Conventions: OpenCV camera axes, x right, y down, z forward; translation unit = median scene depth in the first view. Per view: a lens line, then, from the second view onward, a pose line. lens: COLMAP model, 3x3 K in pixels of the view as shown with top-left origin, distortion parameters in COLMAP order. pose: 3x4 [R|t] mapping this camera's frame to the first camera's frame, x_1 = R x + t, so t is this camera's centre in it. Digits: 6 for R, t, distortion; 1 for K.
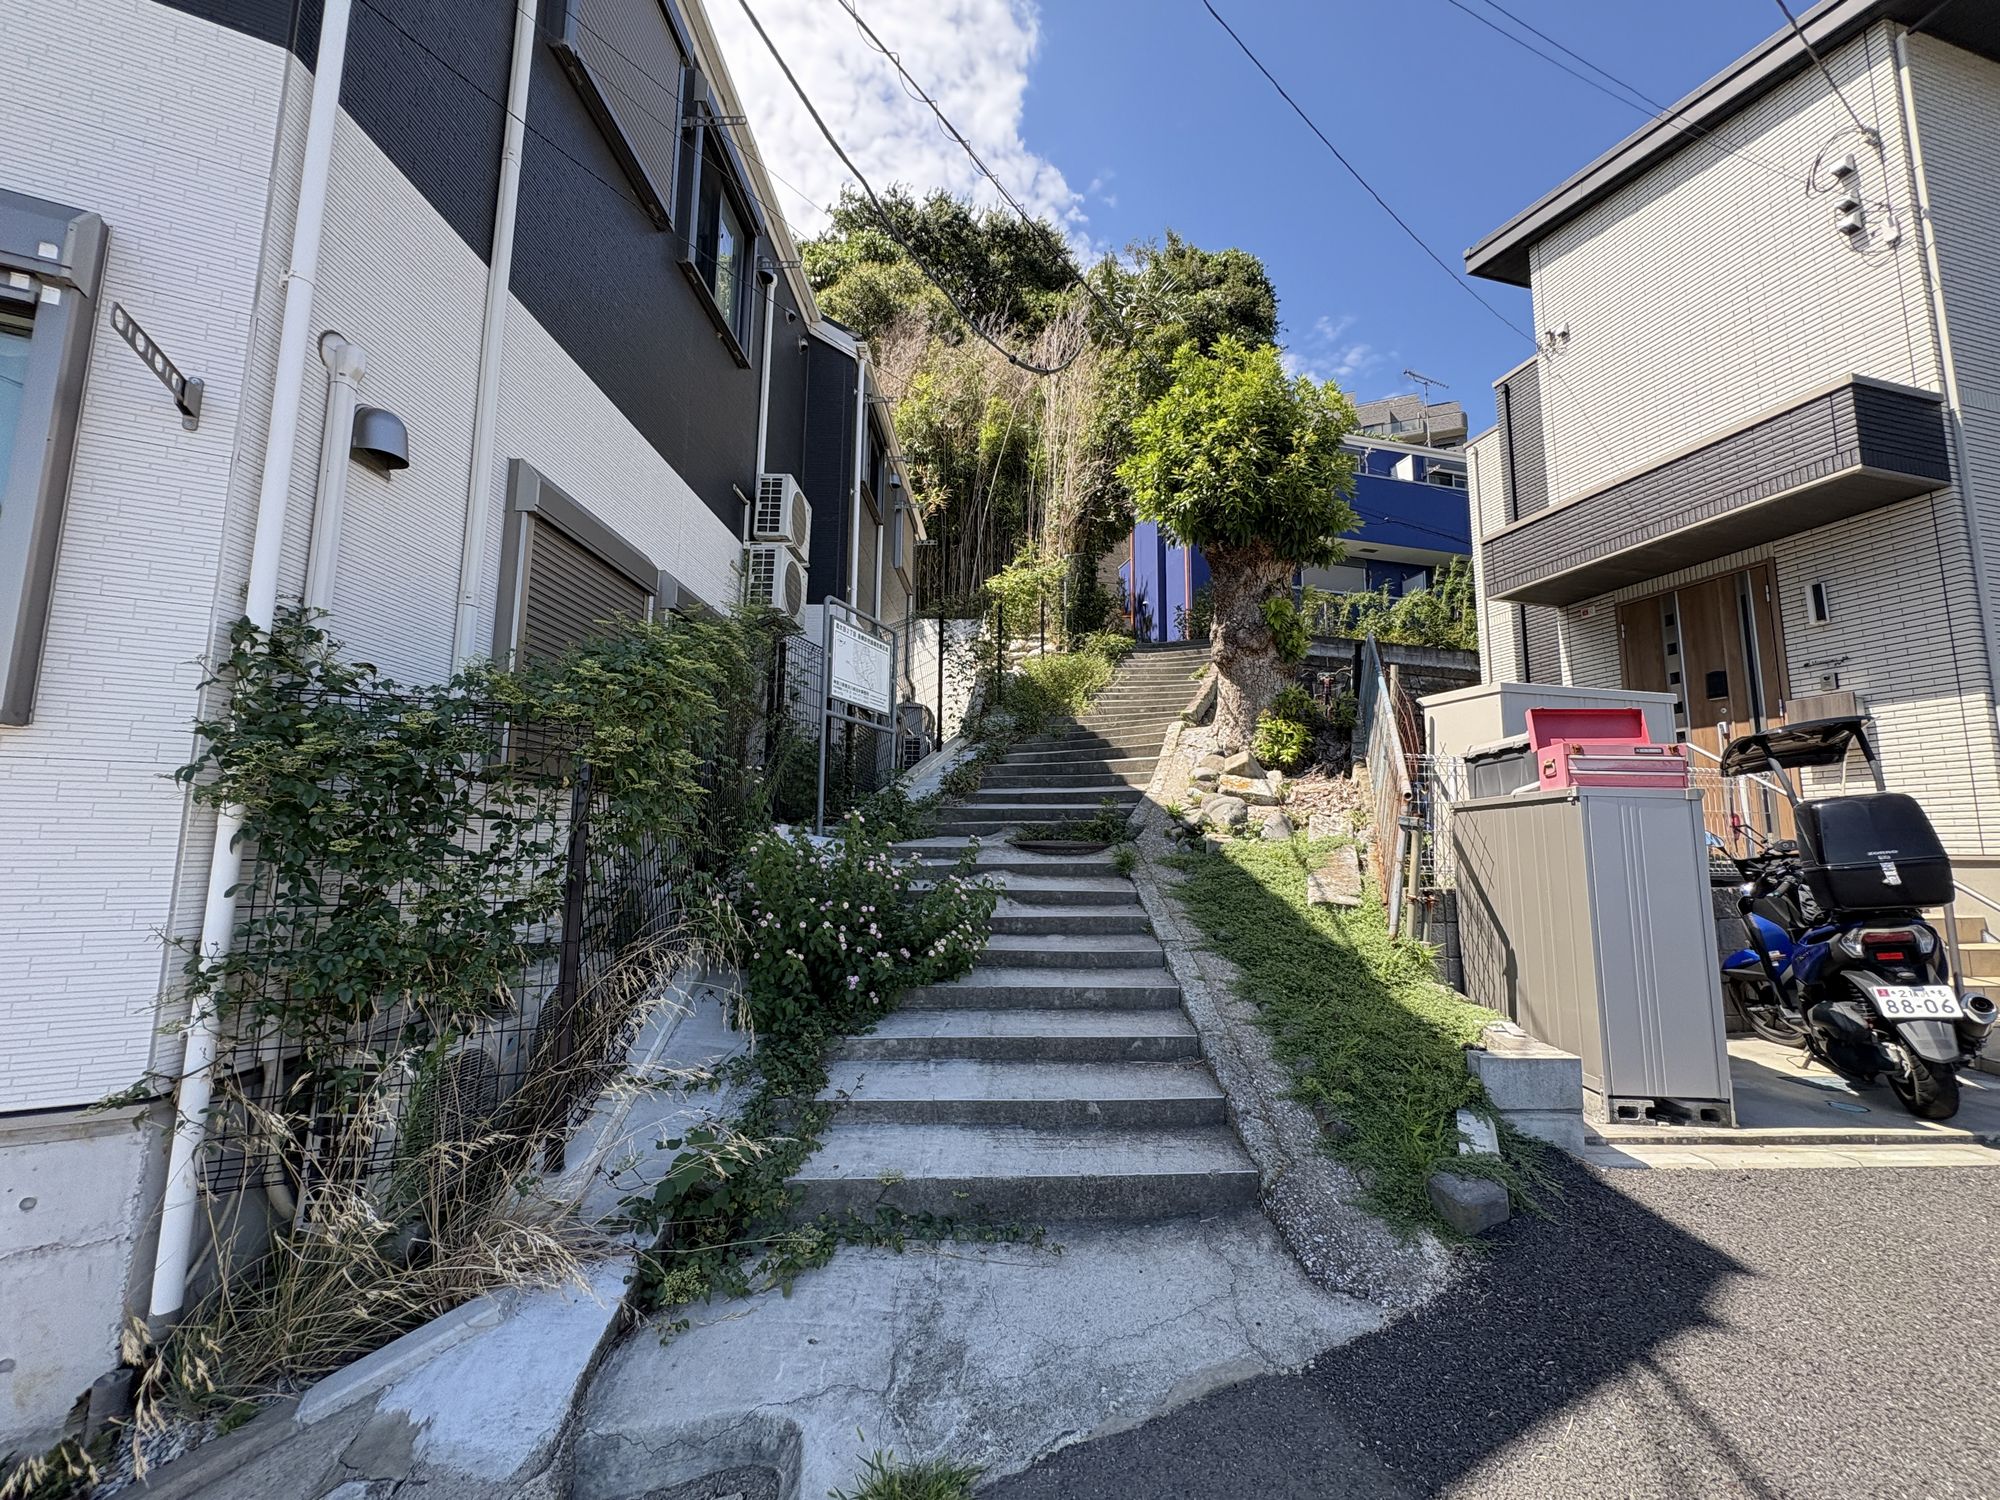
lens RADIAL K [[802.6, 0, 1000.0], [0, 802.6, 750.0], [0, 0, 1]] dist [0.000541, 0.000098]
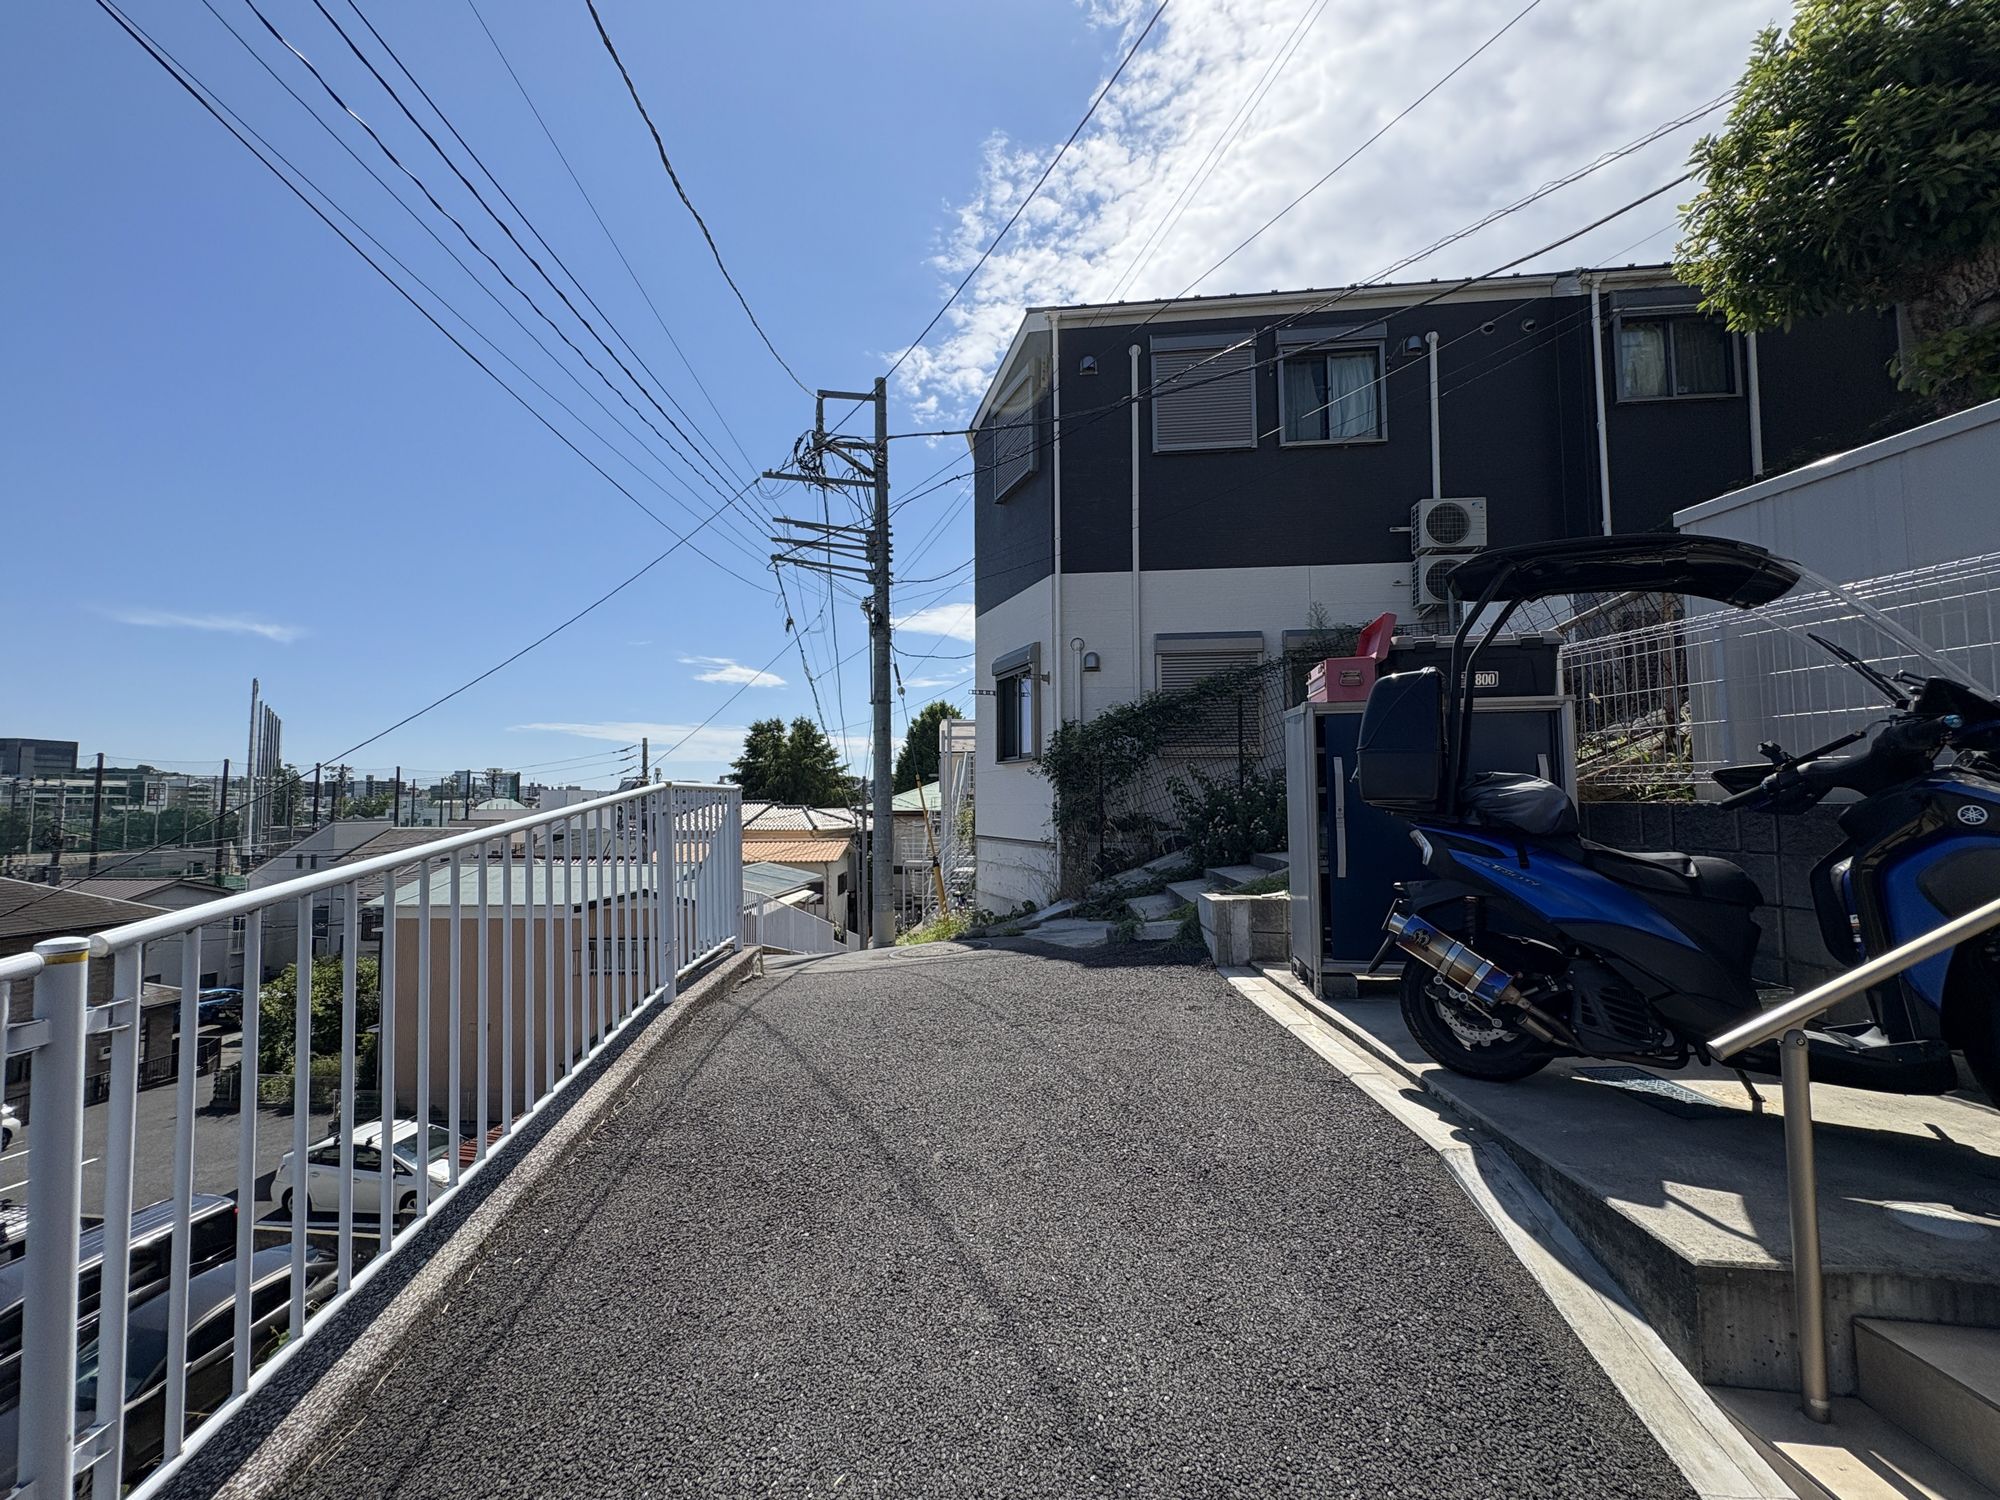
lens RADIAL K [[802.6, 0, 1000.0], [0, 802.6, 750.0], [0, 0, 1]] dist [0.000541, 0.000098]
pose [[-0.073618, -0.069724, -0.994846, 2.511859], [0.131459, 0.988170, -0.078984, 0.179585], [0.988584, -0.136596, -0.063581, 0.791198]]
